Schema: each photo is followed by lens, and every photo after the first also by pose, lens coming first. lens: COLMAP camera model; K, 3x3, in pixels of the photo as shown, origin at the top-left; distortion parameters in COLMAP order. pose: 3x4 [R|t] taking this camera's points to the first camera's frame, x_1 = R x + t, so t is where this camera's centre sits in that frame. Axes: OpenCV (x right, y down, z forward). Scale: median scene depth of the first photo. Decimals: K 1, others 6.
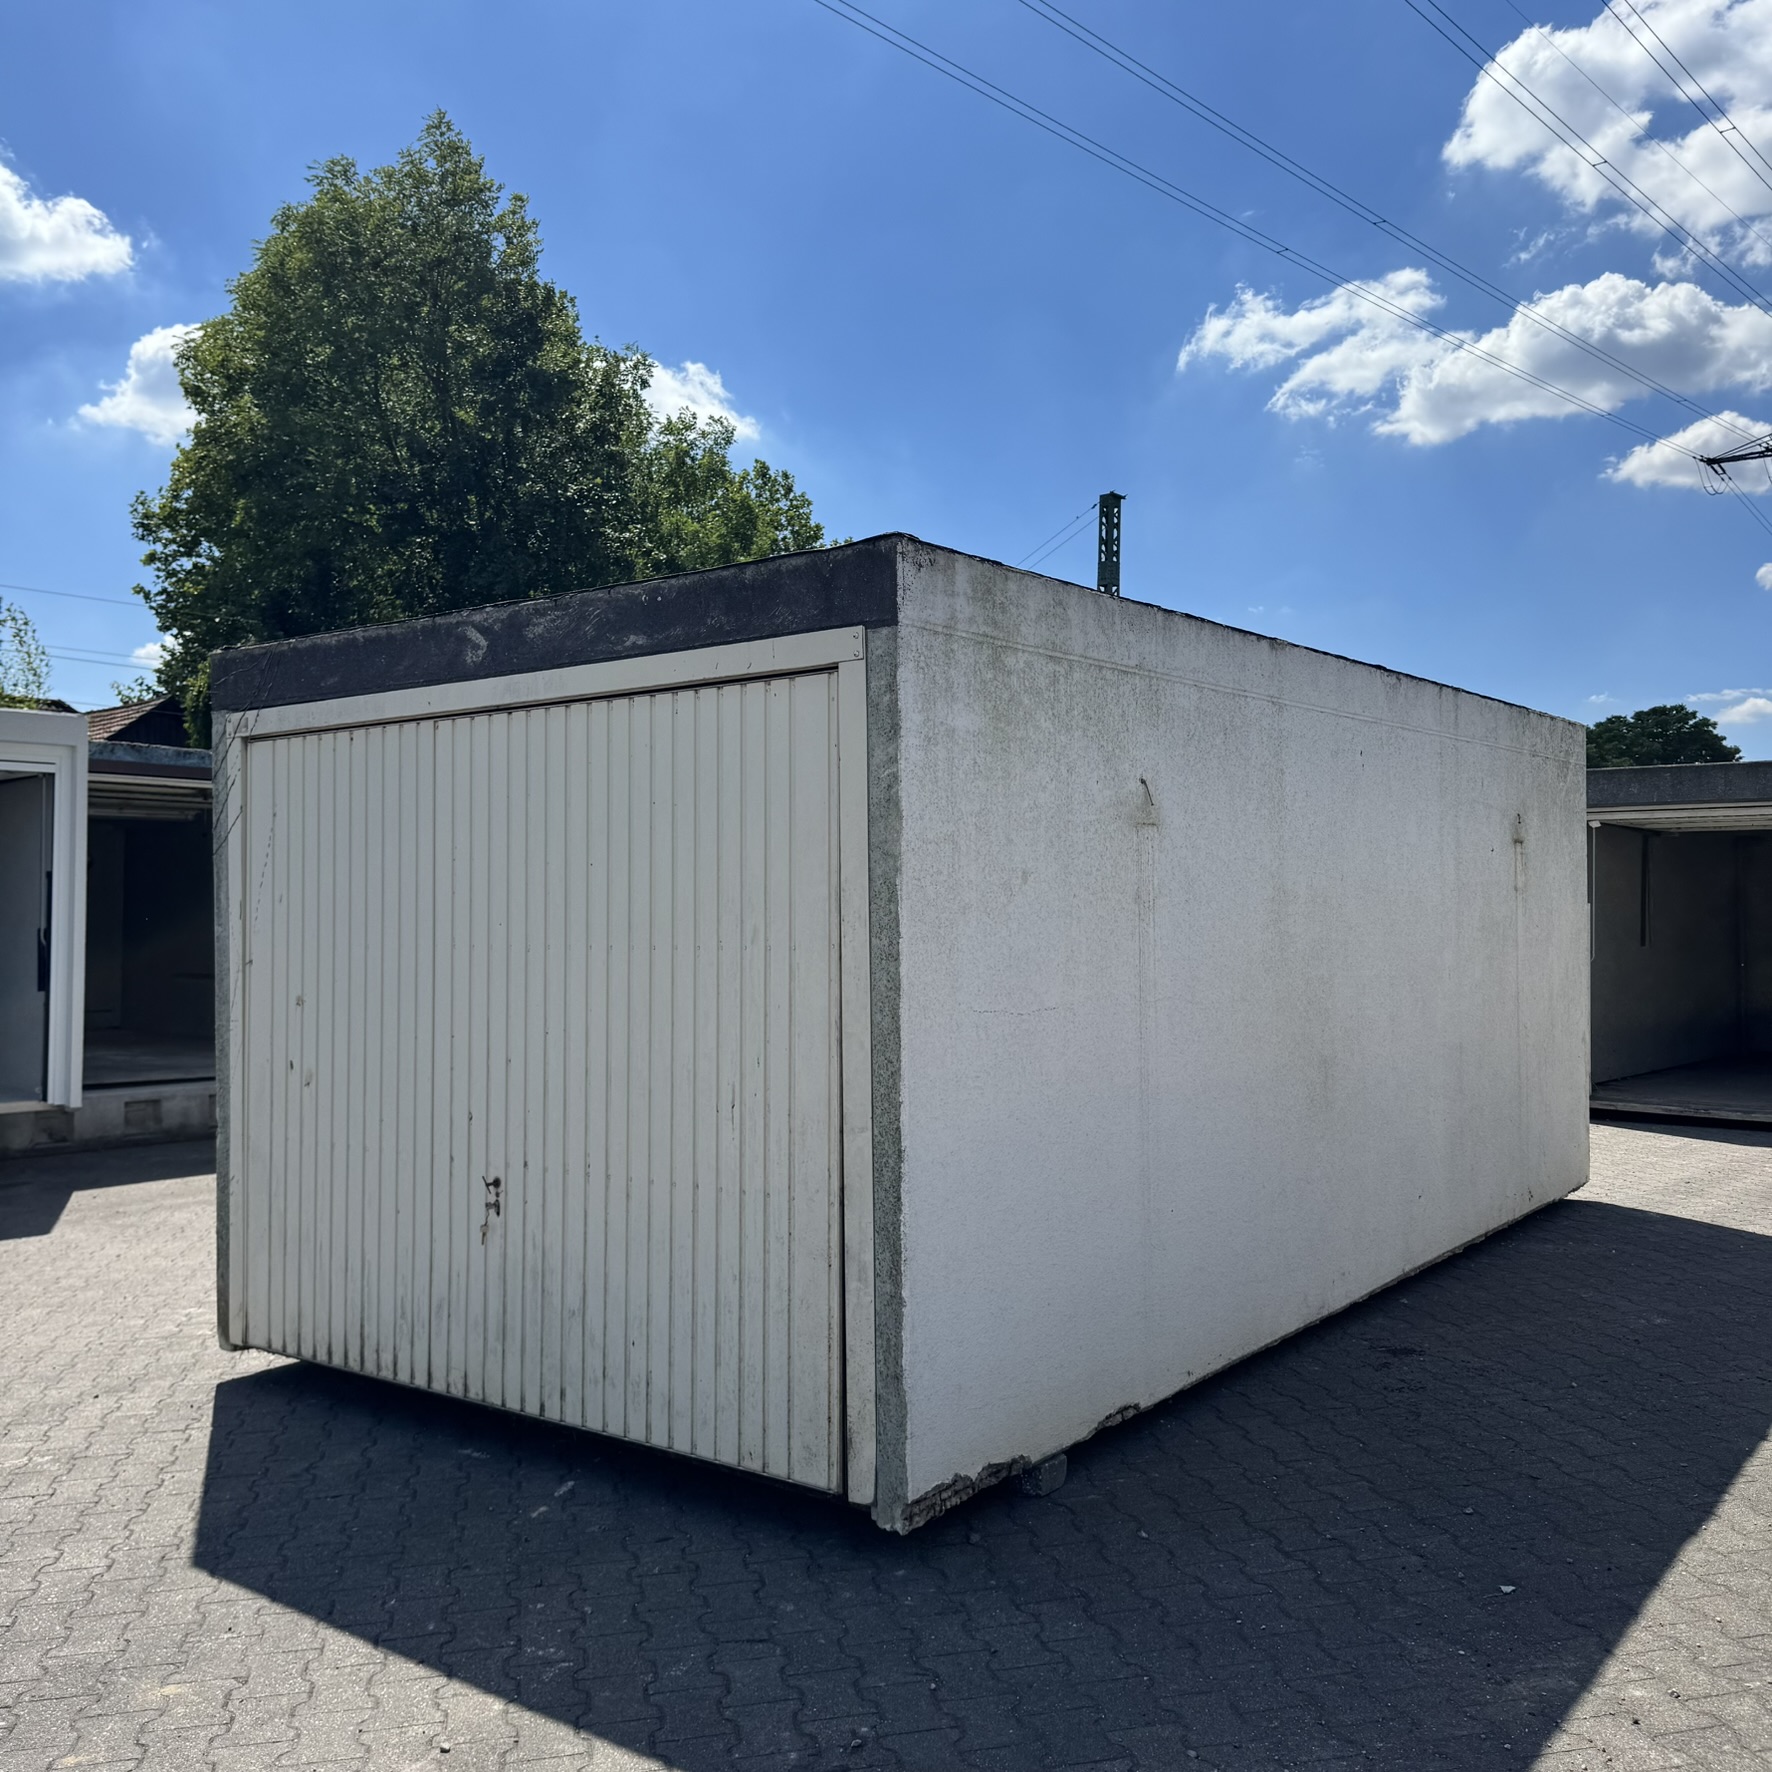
lens RADIAL K [[1646.0, 0, 889.7], [0, 1646.0, 882.3], [0, 0, 1]] dist [0.200232, -0.468140]
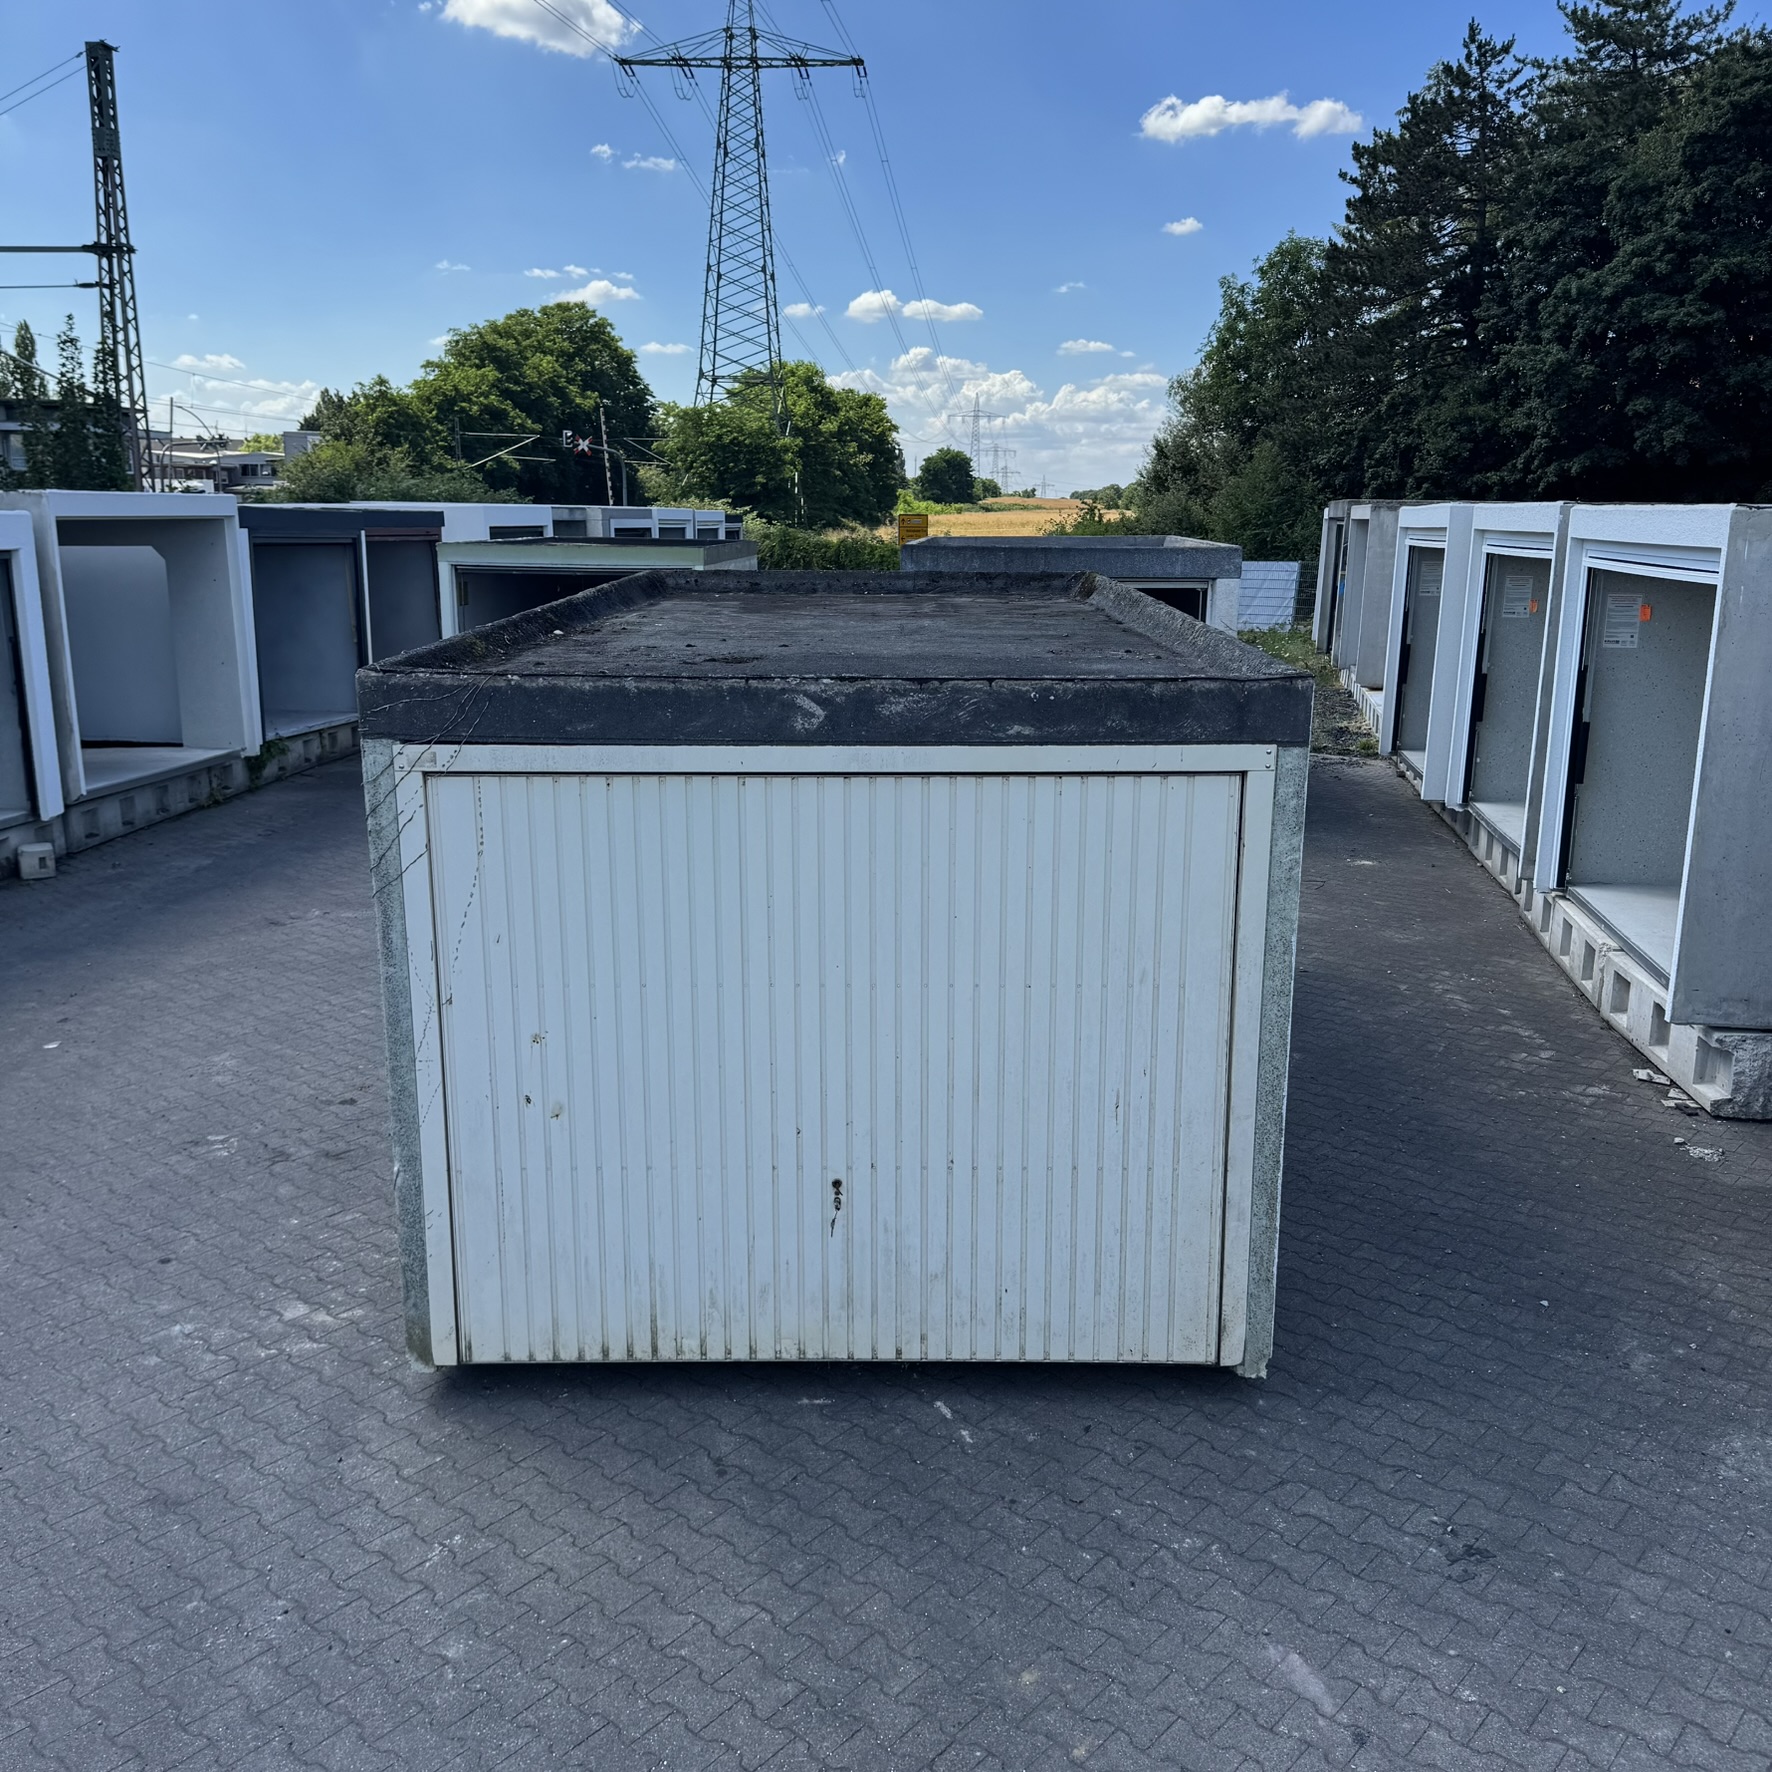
lens RADIAL K [[1657.5, 0, 893.2], [0, 1657.5, 883.9], [0, 0, 1]] dist [0.133860, -0.229582]
pose [[0.801982, -0.130063, 0.583017, -0.882315], [-0.018617, 0.970092, 0.242023, -0.310562], [-0.597058, -0.204952, 0.775575, 0.139977]]
